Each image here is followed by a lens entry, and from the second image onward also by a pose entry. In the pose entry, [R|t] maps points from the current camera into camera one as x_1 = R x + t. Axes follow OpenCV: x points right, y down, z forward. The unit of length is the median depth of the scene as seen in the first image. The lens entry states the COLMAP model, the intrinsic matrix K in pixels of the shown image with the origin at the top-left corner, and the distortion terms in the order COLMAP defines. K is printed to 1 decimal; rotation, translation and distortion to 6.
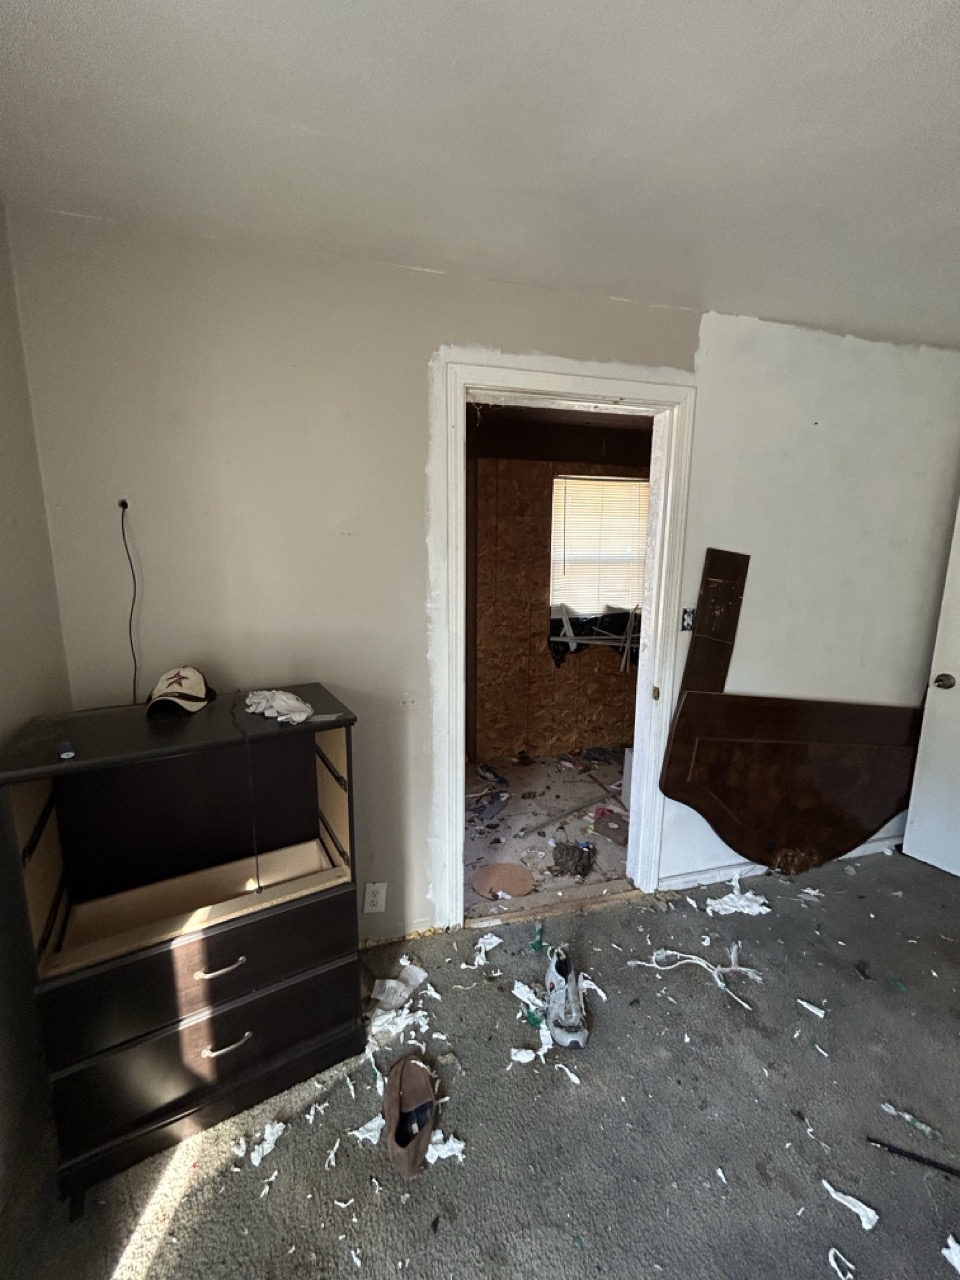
lens RADIAL K [[517.4, 0, 476.1], [0, 517.4, 642.8], [0, 0, 1]] dist [-0.003881, 0.001281]
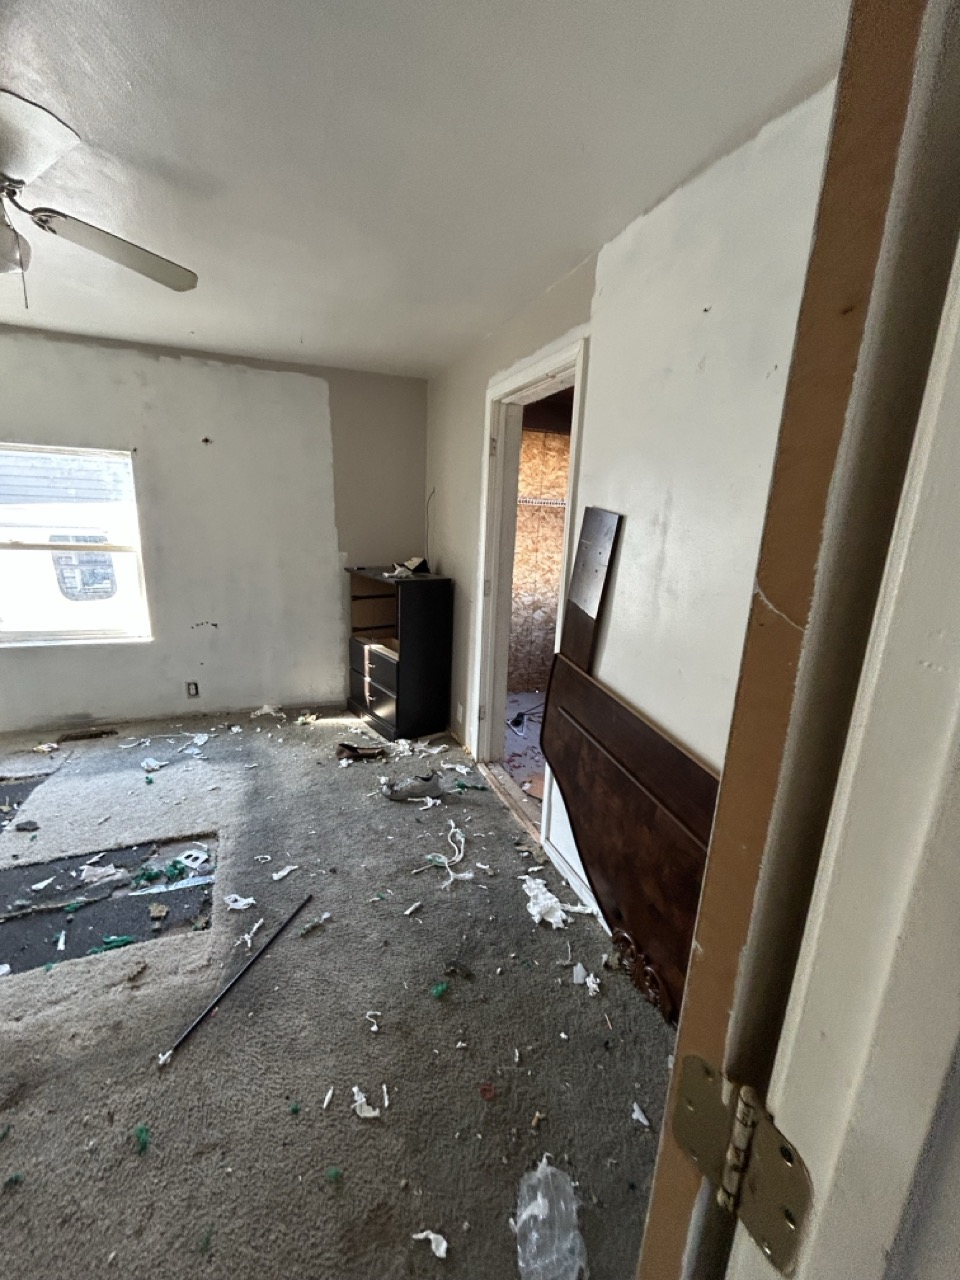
lens RADIAL K [[517.4, 0, 485.9], [0, 517.4, 637.7], [0, 0, 1]] dist [-0.003881, 0.001281]
pose [[0.124344, 0.232825, -0.964537, 1.263410], [-0.215877, 0.955143, 0.202727, -0.101890], [0.968471, 0.183013, 0.169027, 0.661613]]
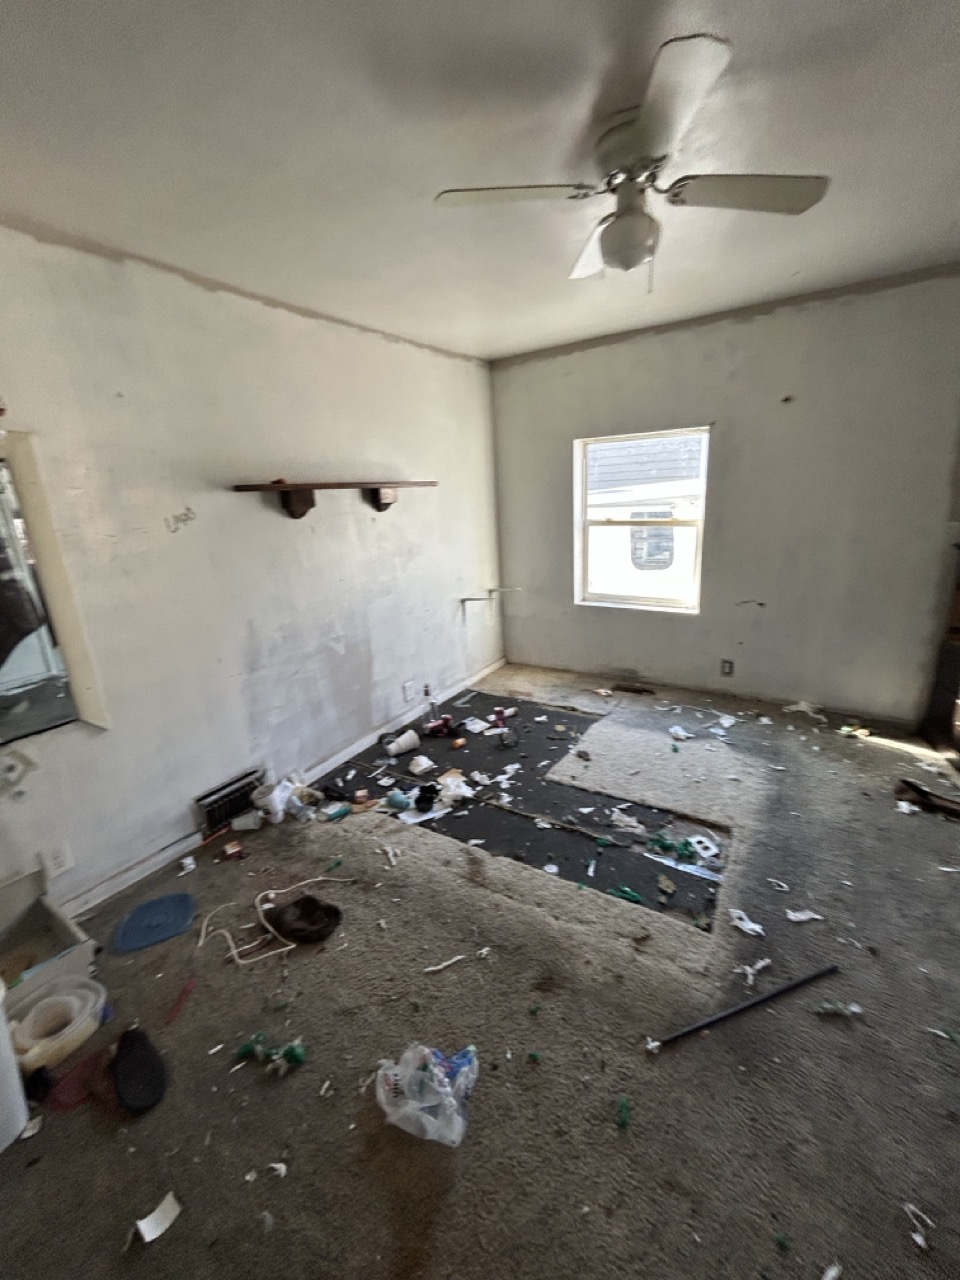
lens RADIAL K [[517.4, 0, 483.6], [0, 517.4, 645.3], [0, 0, 1]] dist [-0.003881, 0.001281]
pose [[-0.737242, 0.232320, -0.634430, 1.160543], [-0.065694, 0.909923, 0.409541, -0.080878], [0.672427, 0.343609, -0.655572, 0.588304]]
